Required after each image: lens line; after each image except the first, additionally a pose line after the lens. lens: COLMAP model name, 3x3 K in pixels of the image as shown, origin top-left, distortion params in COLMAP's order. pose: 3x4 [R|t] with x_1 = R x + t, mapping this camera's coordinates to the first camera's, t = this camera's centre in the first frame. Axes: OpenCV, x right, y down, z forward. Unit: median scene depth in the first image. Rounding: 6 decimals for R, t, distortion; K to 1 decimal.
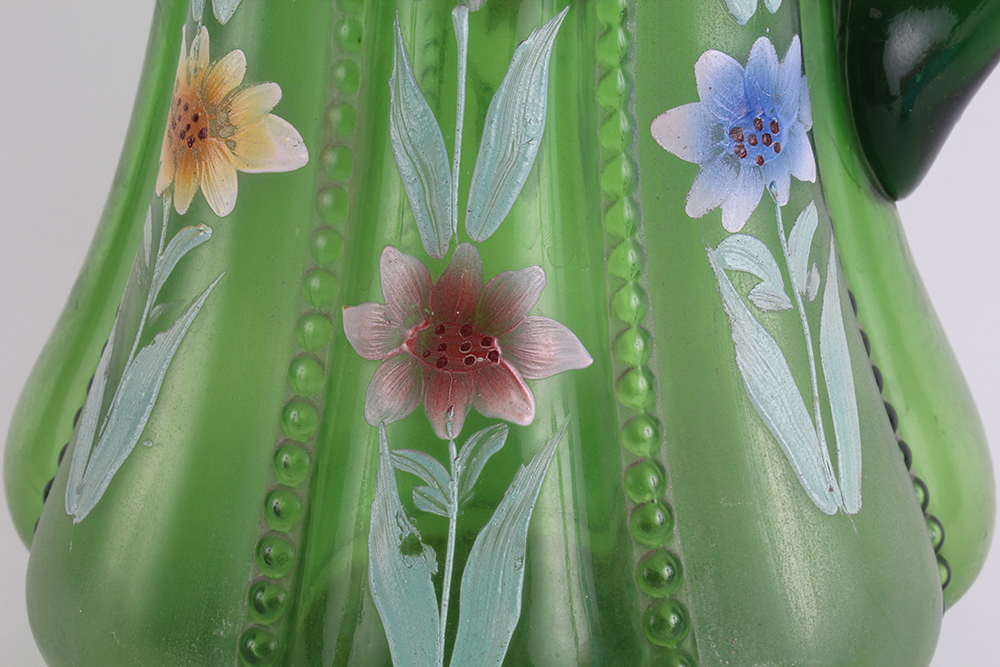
lens RADIAL K [[1979.9, 0, 500.0], [0, 1979.9, 333.5], [0, 0, 1]] dist [-0.036658, -0.154784]
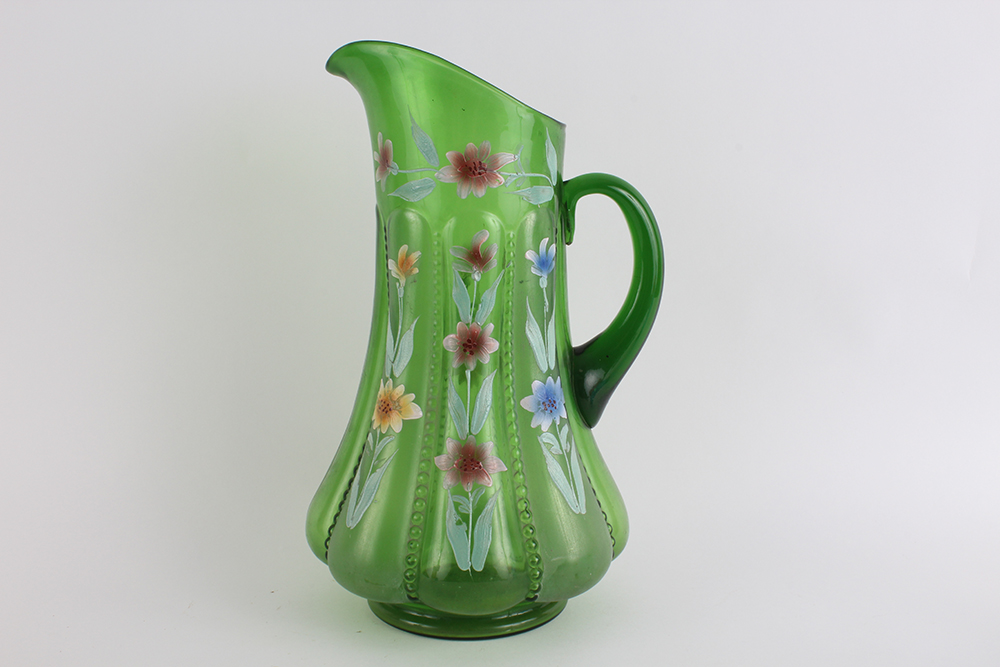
lens RADIAL K [[1166.0, 0, 500.0], [0, 1166.0, 333.5], [0, 0, 1]] dist [-0.123732, -0.001702]
pose [[0.992926, -0.025525, 0.115958, -0.194719], [0.050839, 0.973962, -0.220937, 0.230283], [-0.107299, 0.225269, 0.968370, -1.023858]]
